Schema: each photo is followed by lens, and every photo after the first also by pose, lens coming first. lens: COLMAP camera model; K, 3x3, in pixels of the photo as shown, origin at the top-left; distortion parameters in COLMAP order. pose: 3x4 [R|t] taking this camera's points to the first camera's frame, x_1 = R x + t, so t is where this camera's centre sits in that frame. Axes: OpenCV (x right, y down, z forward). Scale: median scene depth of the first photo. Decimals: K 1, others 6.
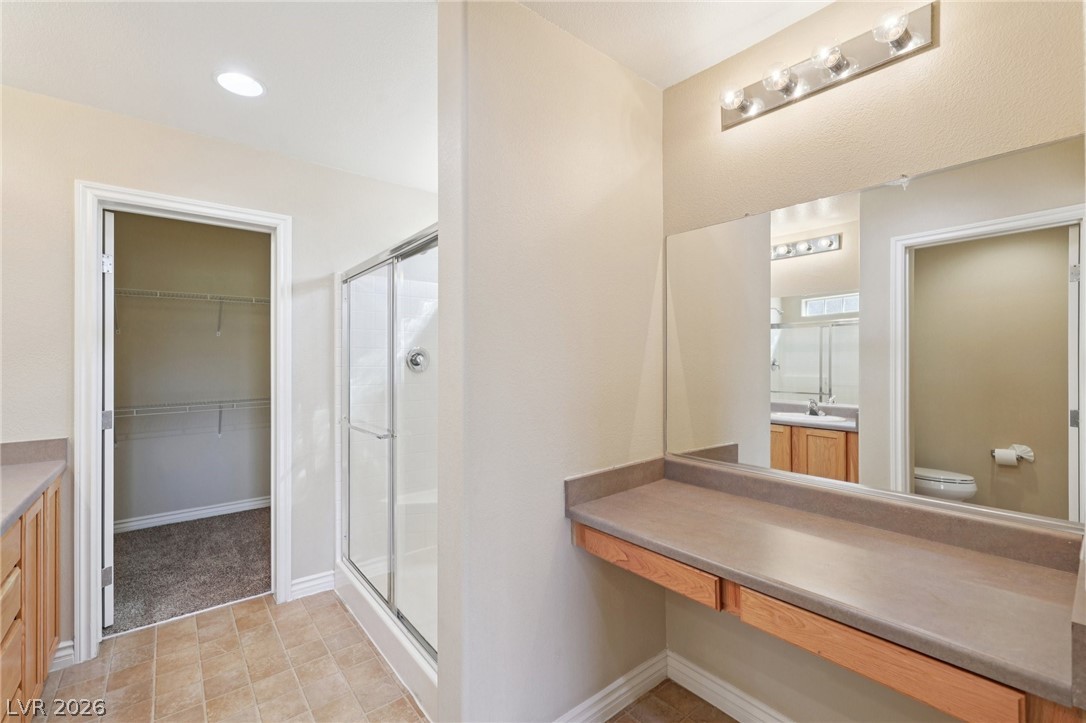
lens RADIAL K [[463.3, 0, 542.3], [0, 463.3, 360.6], [0, 0, 1]] dist [0.003915, -0.000399]
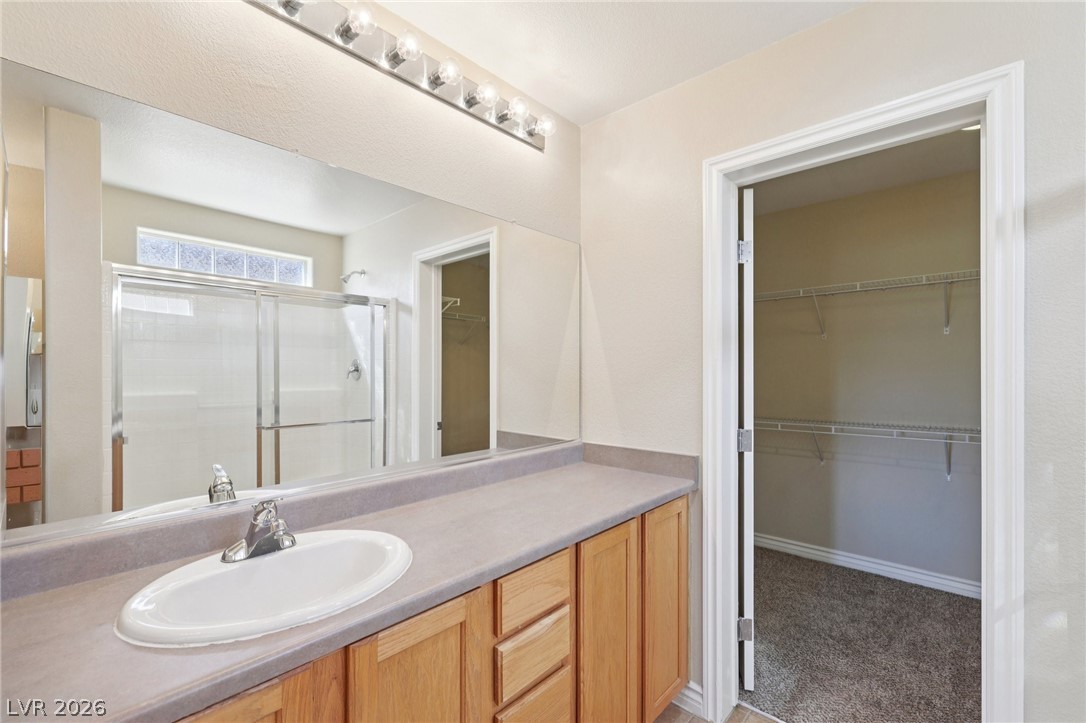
lens RADIAL K [[463.3, 0, 542.3], [0, 463.3, 366.7], [0, 0, 1]] dist [0.003915, -0.000399]
pose [[0.146278, -0.001892, -0.989242, -0.145654], [-0.002285, 0.999995, -0.002250, -0.000897], [0.989241, 0.002590, 0.146273, 0.446083]]
